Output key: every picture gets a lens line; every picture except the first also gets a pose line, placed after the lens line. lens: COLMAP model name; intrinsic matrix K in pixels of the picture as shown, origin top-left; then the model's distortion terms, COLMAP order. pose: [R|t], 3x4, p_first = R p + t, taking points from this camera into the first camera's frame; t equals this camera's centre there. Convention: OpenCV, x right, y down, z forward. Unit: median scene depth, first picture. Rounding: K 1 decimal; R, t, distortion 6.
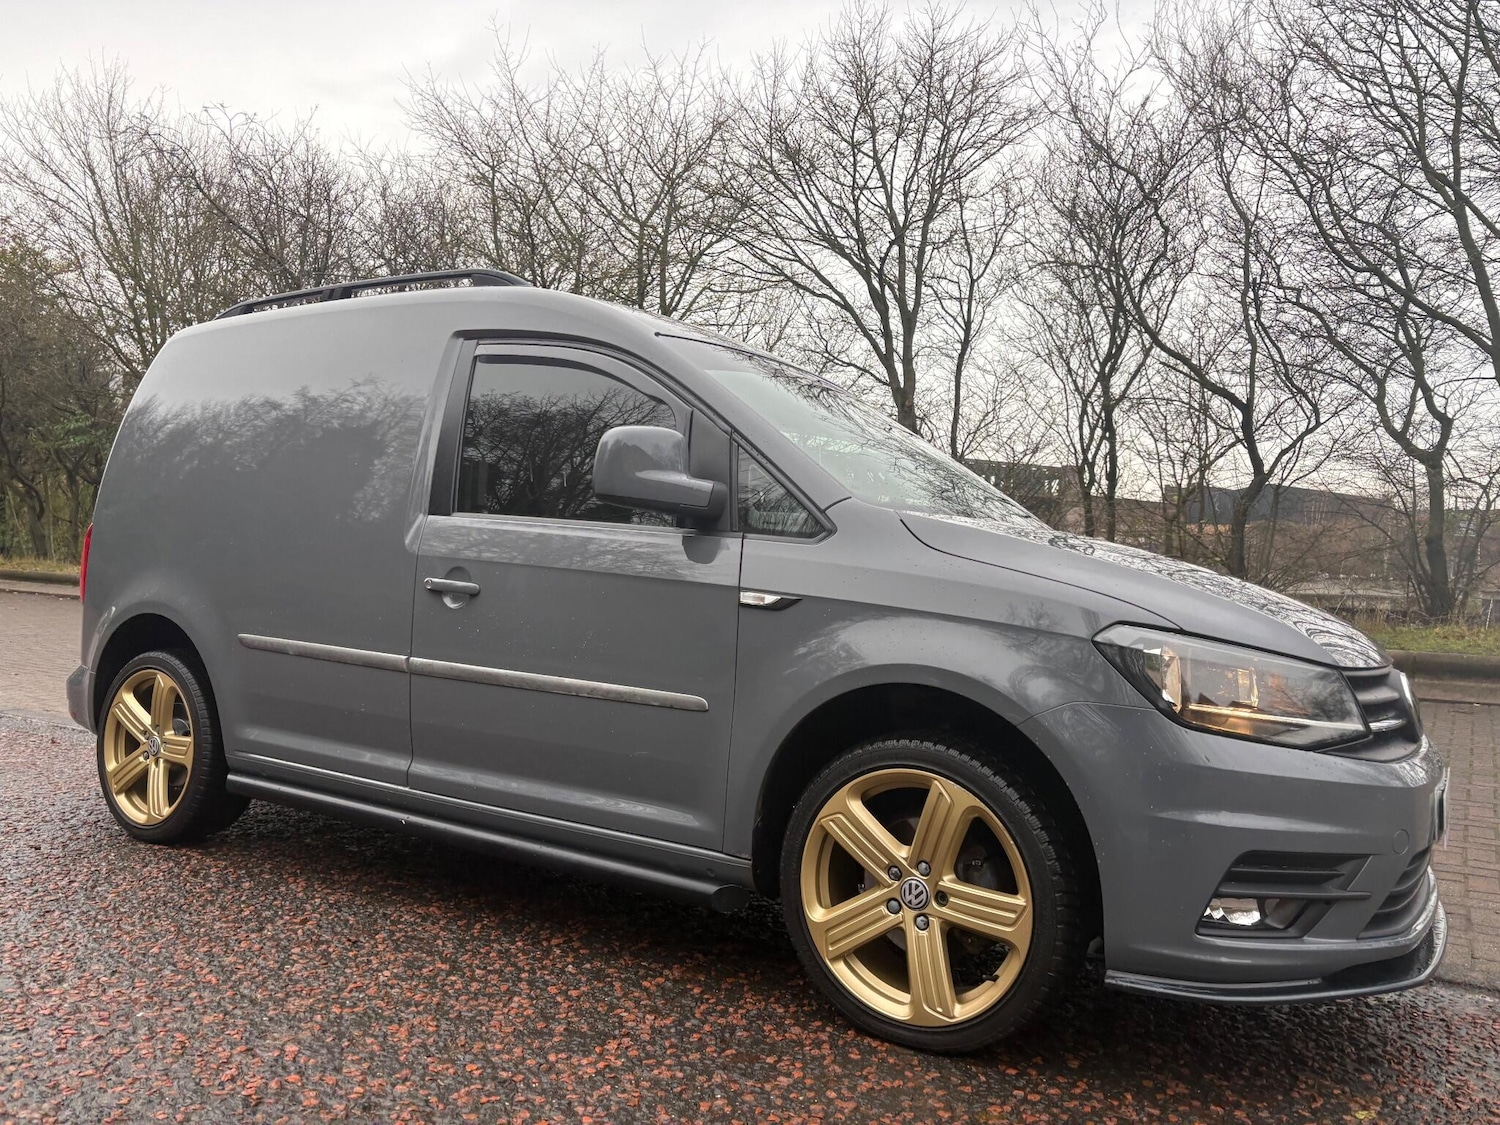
lens RADIAL K [[1098.2, 0, 748.8], [0, 1098.2, 563.5], [0, 0, 1]] dist [0.049398, -0.055544]
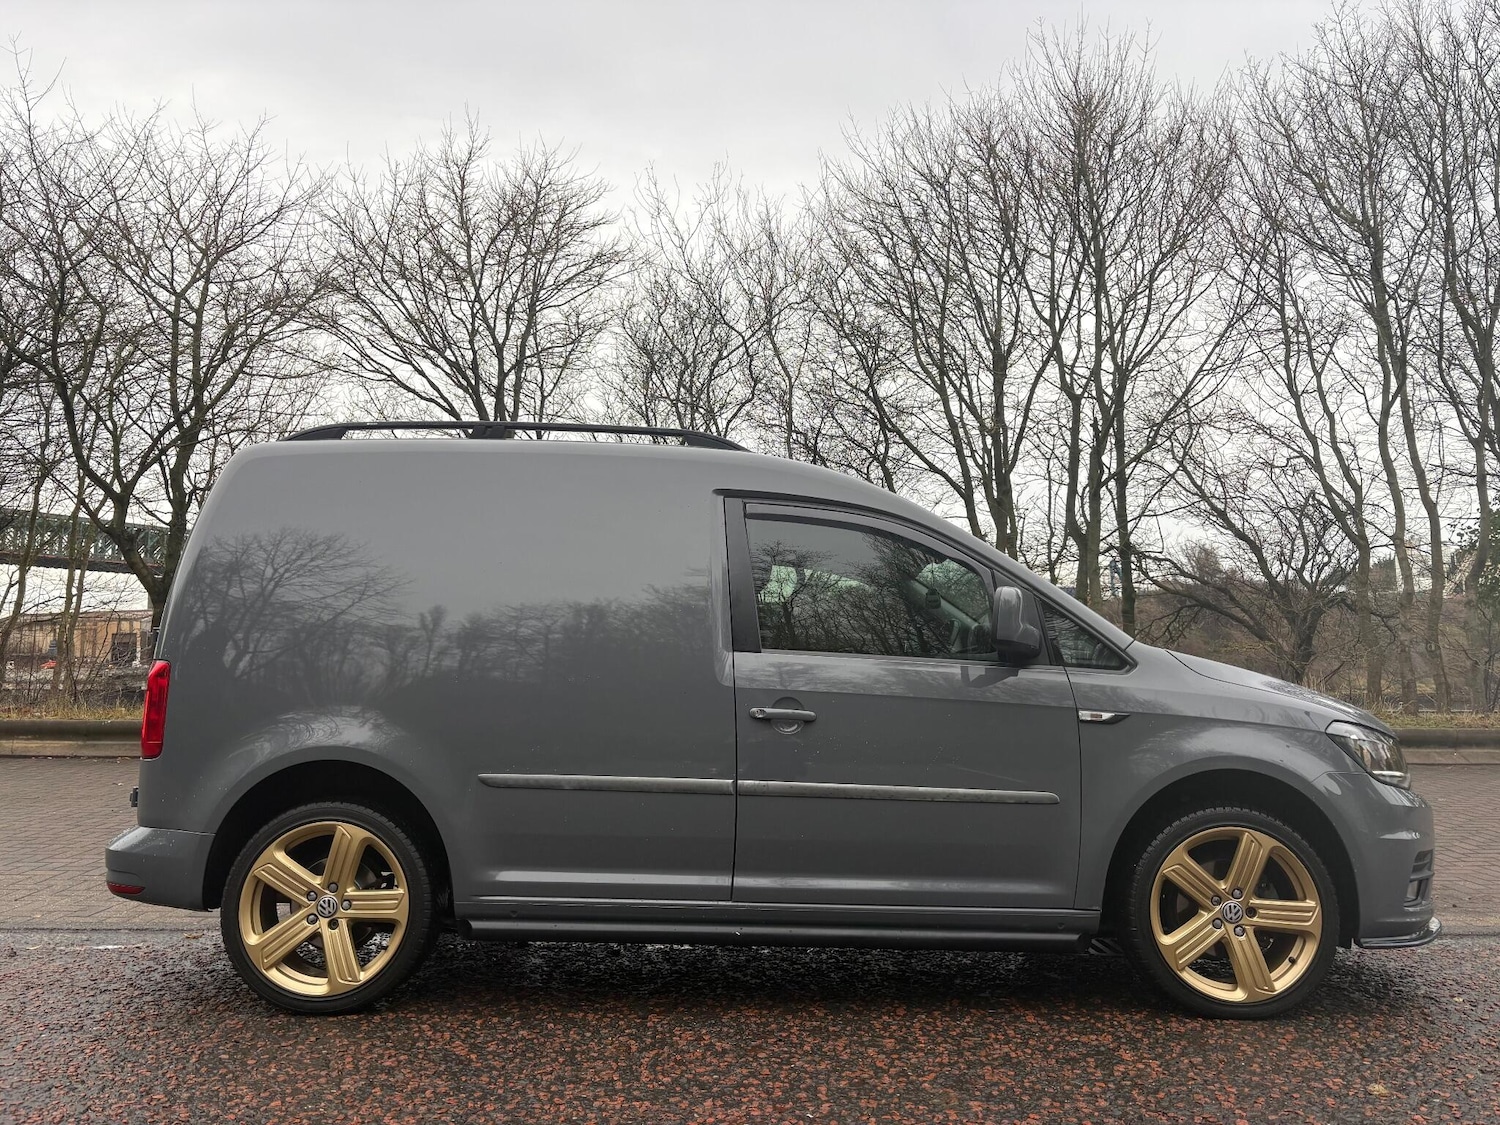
lens RADIAL K [[1099.5, 0, 743.7], [0, 1099.5, 563.5], [0, 0, 1]] dist [0.048227, -0.054189]
pose [[0.856458, 0.021114, 0.515784, -0.731963], [0.021622, 0.996819, -0.076709, -0.041142], [-0.515763, 0.076850, 0.853277, 0.023636]]
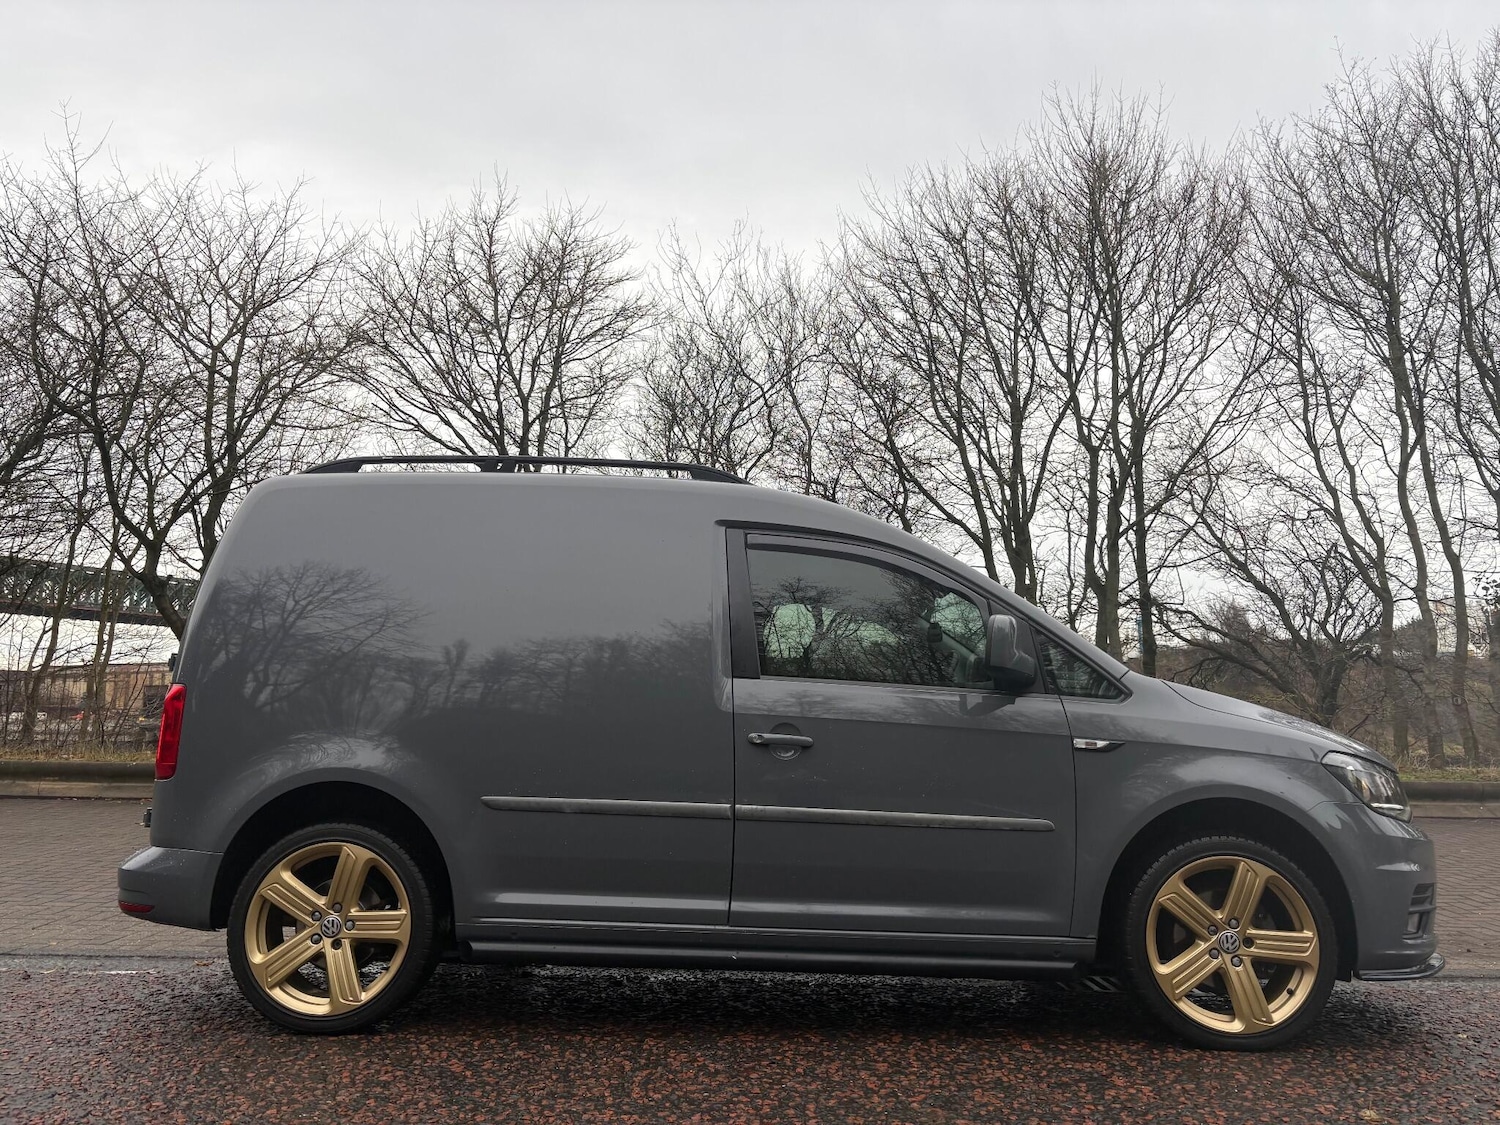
lens RADIAL K [[1096.3, 0, 745.8], [0, 1096.3, 567.3], [0, 0, 1]] dist [0.048721, -0.054775]
pose [[0.866971, 0.049290, 0.495916, -0.721641], [0.014283, 0.992231, -0.123589, -0.015514], [-0.498155, 0.114231, 0.859531, -0.001936]]
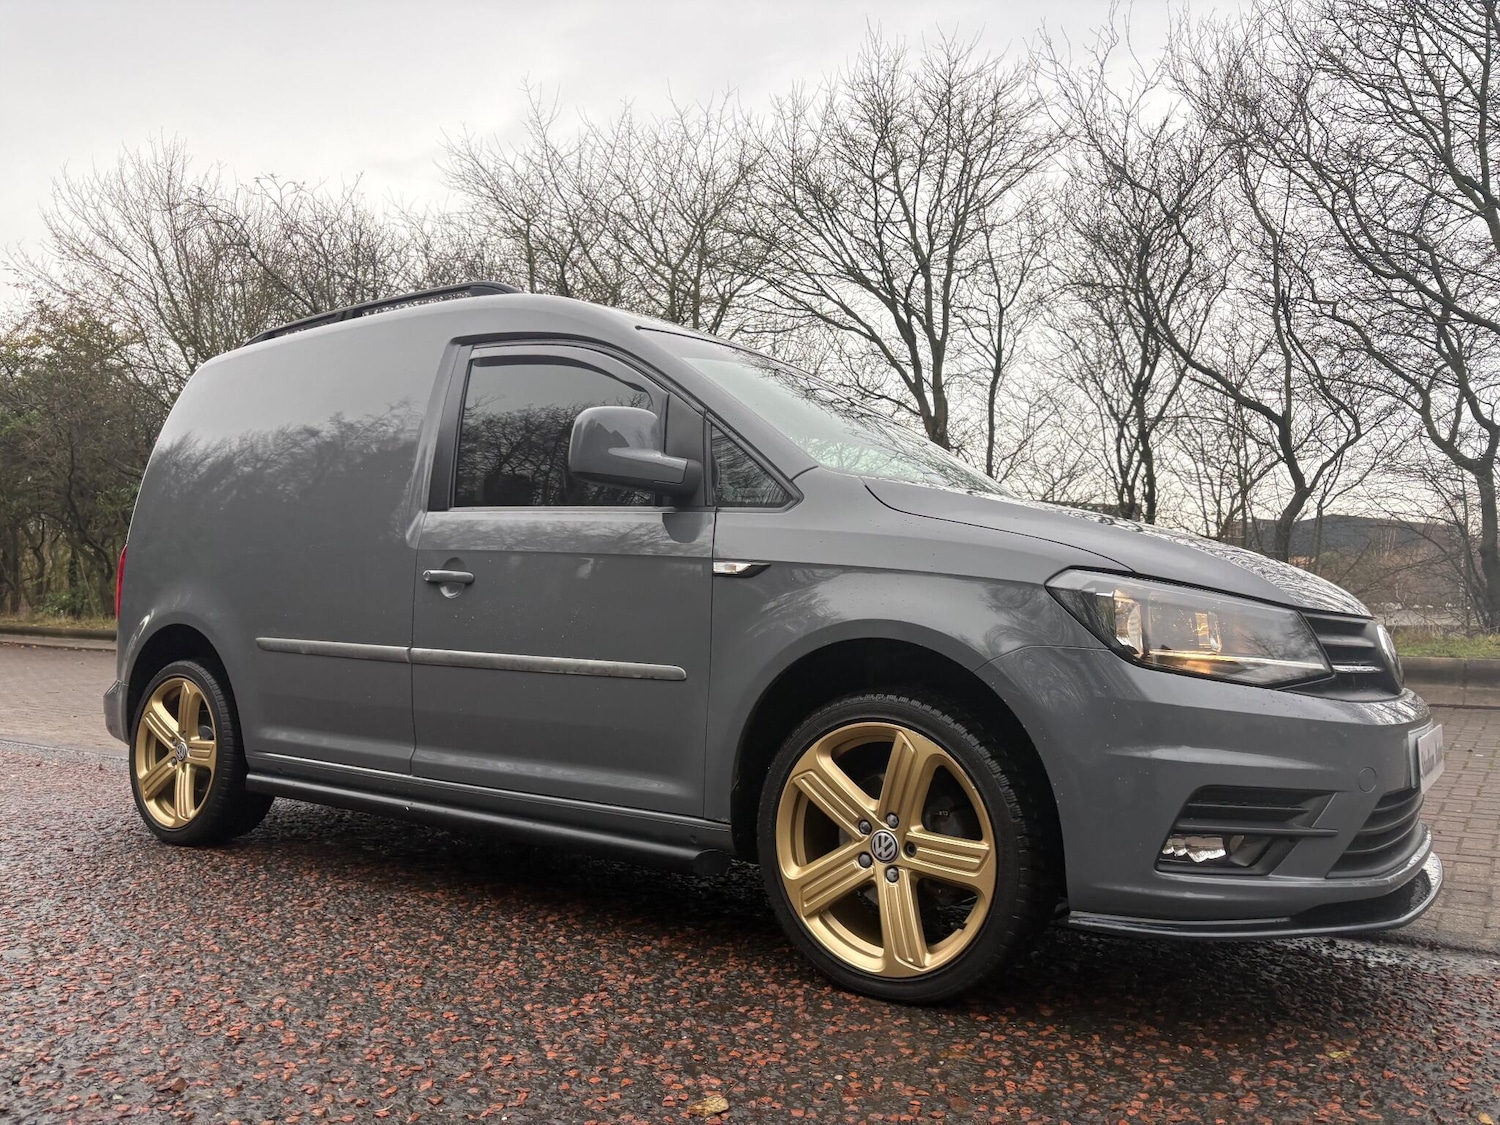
lens RADIAL K [[1099.5, 0, 743.7], [0, 1099.5, 563.5], [0, 0, 1]] dist [0.048227, -0.054189]
pose [[0.998216, -0.029837, -0.051714, 0.050380], [0.027514, 0.998605, -0.045064, 0.050653], [0.052987, 0.043561, 0.997645, -0.017852]]
